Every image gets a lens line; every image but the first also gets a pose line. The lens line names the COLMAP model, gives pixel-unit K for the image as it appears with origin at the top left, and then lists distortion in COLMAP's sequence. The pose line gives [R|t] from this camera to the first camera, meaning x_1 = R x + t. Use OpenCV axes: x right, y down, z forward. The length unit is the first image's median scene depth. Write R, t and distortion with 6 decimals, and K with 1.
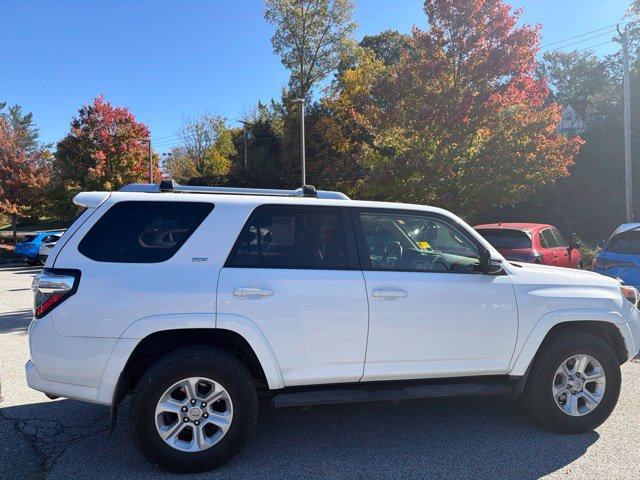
lens RADIAL K [[442.9, 0, 322.4], [0, 442.9, 239.0], [0, 0, 1]] dist [0.021389, -0.026417]
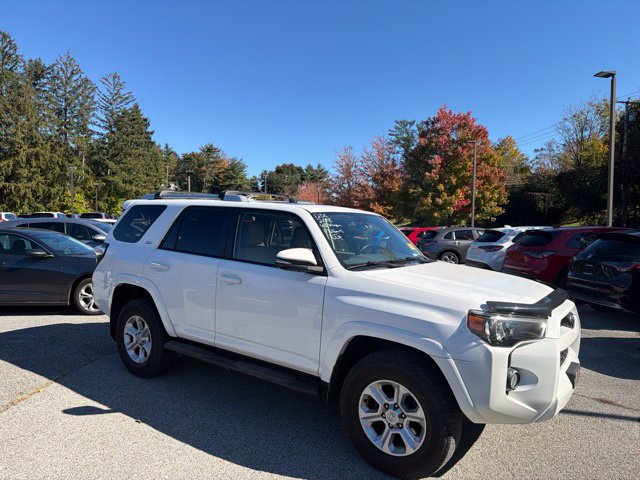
lens RADIAL K [[442.9, 0, 322.1], [0, 442.9, 244.3], [0, 0, 1]] dist [0.021389, -0.026417]
pose [[0.671884, 0.049414, -0.739006, 1.071304], [-0.038965, 0.998748, 0.031356, -0.017277], [0.739631, 0.007728, 0.672969, 0.336250]]
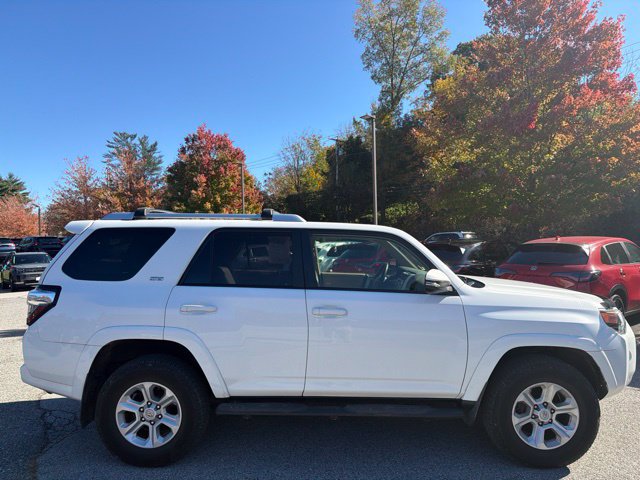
lens RADIAL K [[442.9, 0, 323.8], [0, 442.9, 240.8], [0, 0, 1]] dist [0.021389, -0.026417]
pose [[0.975128, -0.011173, -0.221363, 0.330211], [0.005415, 0.999631, -0.026604, -0.014645], [0.221578, 0.024744, 0.974829, -0.016736]]
